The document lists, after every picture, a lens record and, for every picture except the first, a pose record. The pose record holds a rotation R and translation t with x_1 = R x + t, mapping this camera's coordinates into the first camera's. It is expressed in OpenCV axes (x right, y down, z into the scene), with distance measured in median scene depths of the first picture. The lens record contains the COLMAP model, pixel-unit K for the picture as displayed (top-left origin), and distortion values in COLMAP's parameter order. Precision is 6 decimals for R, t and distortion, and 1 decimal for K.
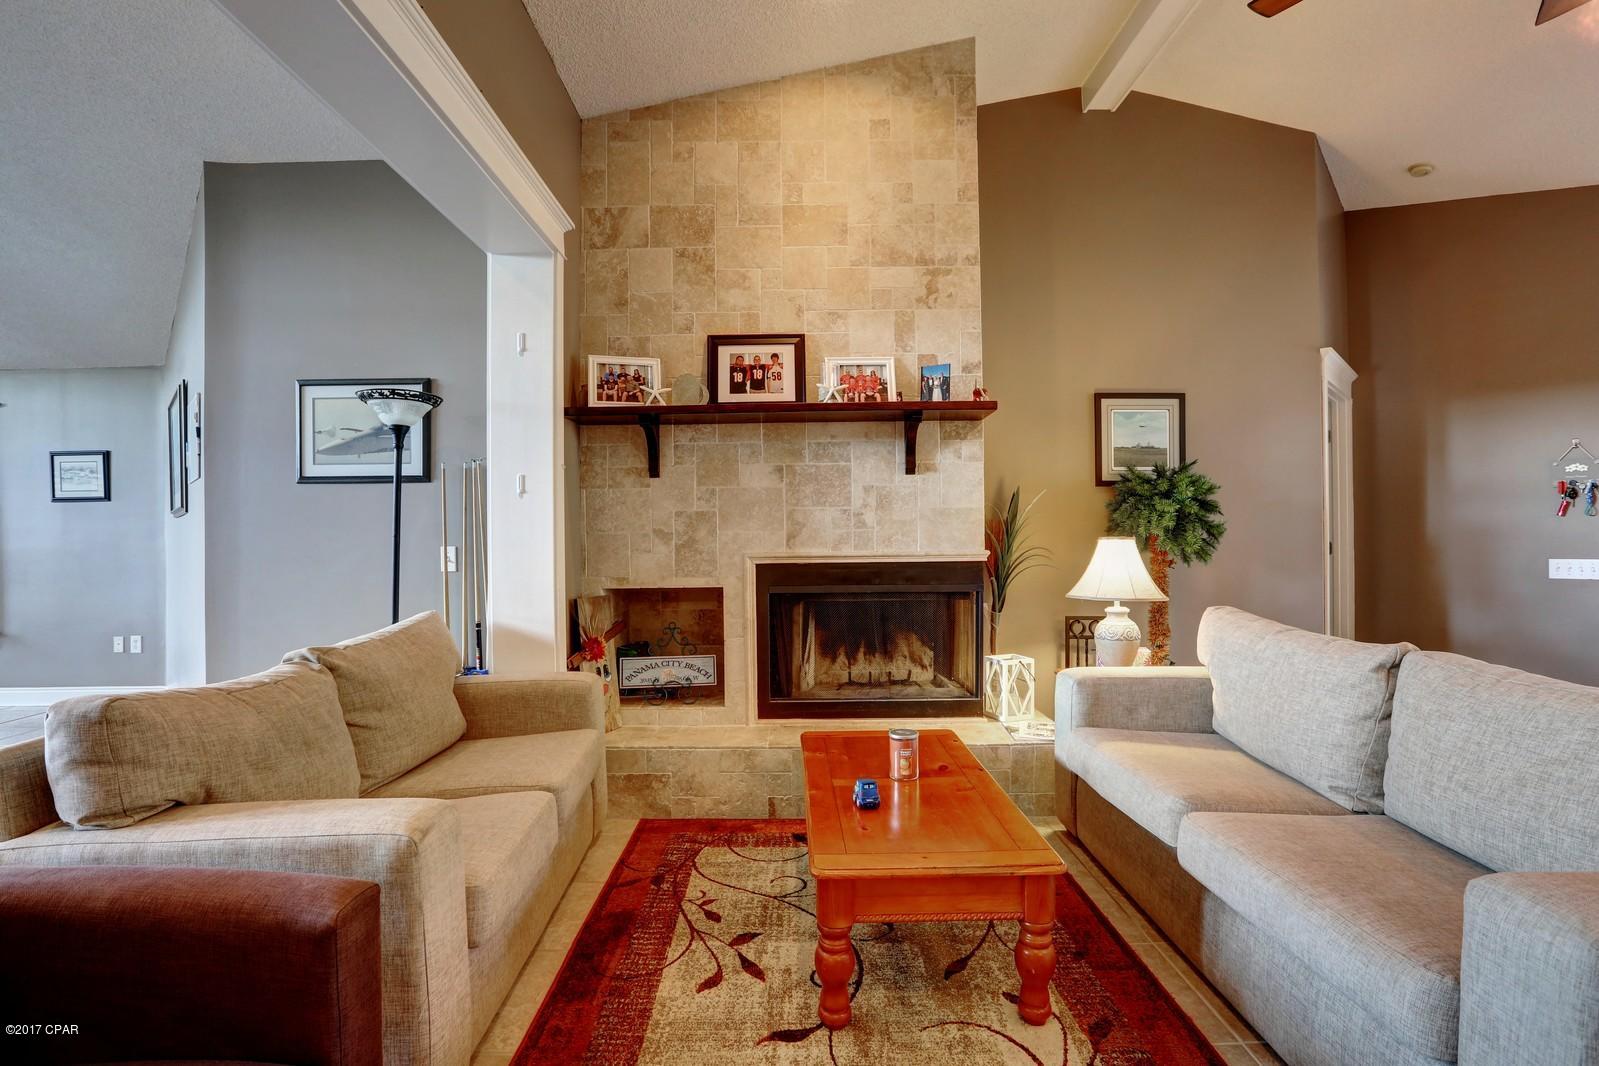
lens RADIAL K [[727.1, 0, 795.8], [0, 727.1, 531.5], [0, 0, 1]] dist [-0.056986, 0.028575]
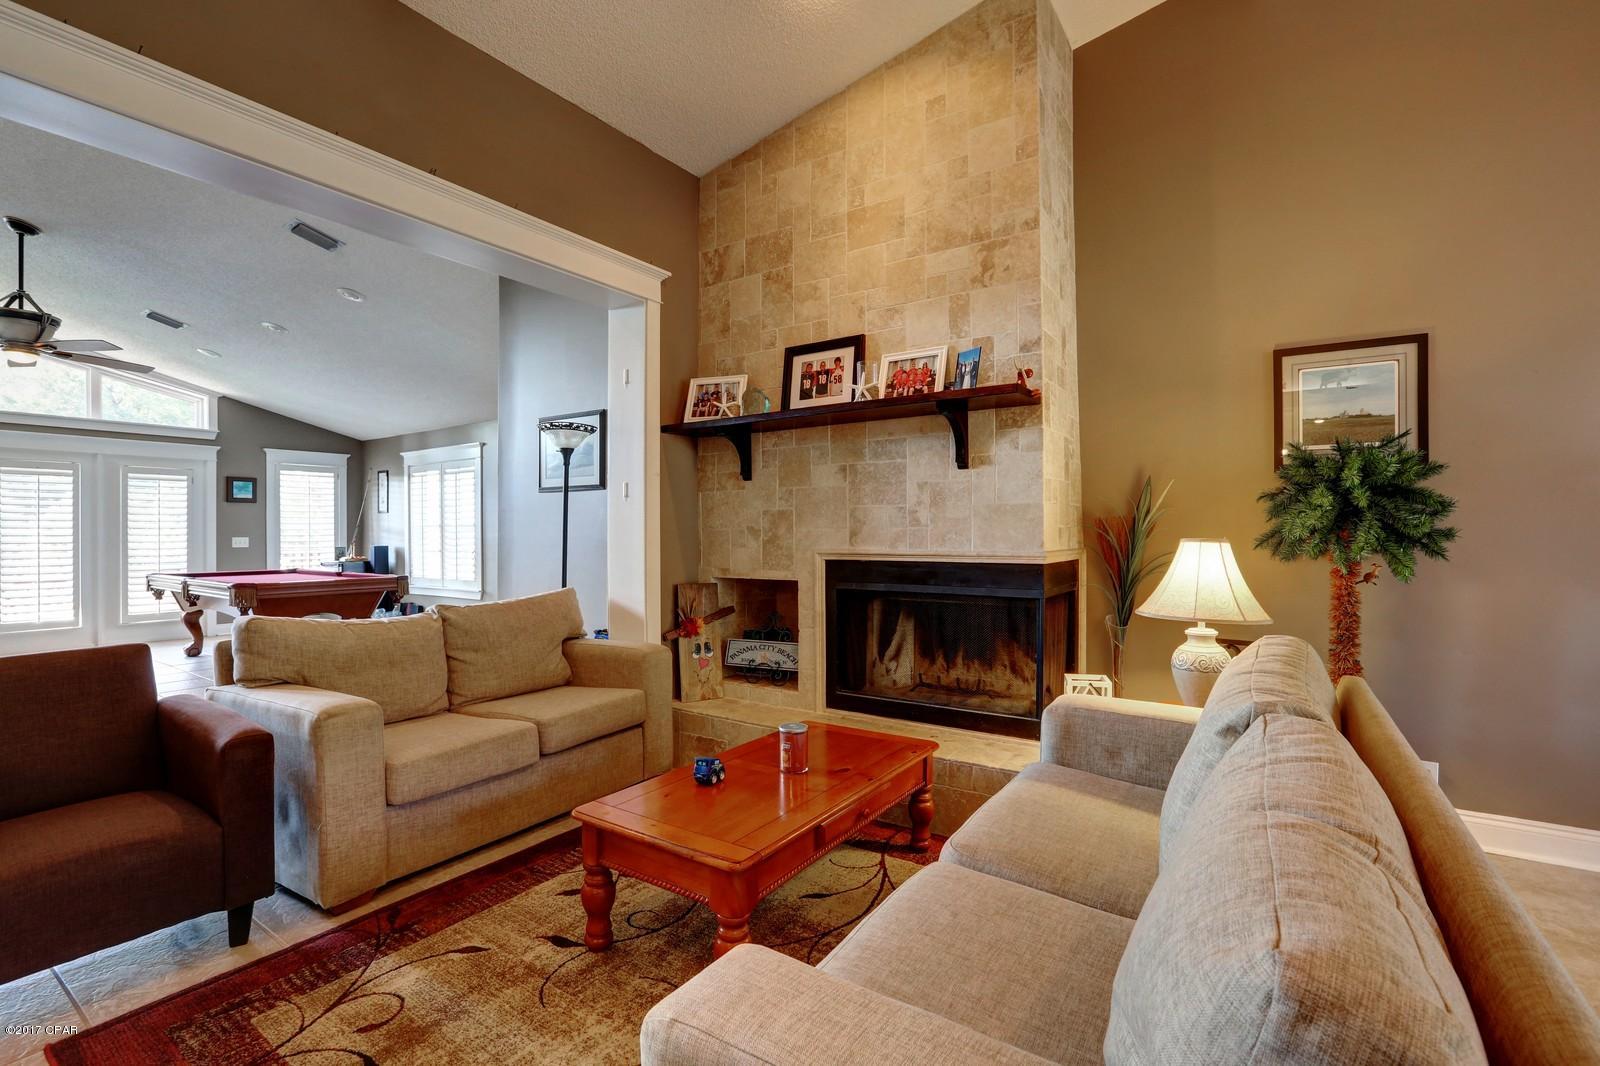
lens RADIAL K [[727.5, 0, 796.3], [0, 727.5, 531.5], [0, 0, 1]] dist [-0.056986, 0.028575]
pose [[0.828267, 0.008066, -0.560275, 0.501853], [-0.005289, 0.999964, 0.006577, -0.003083], [0.560308, -0.002484, 0.828281, 0.106435]]
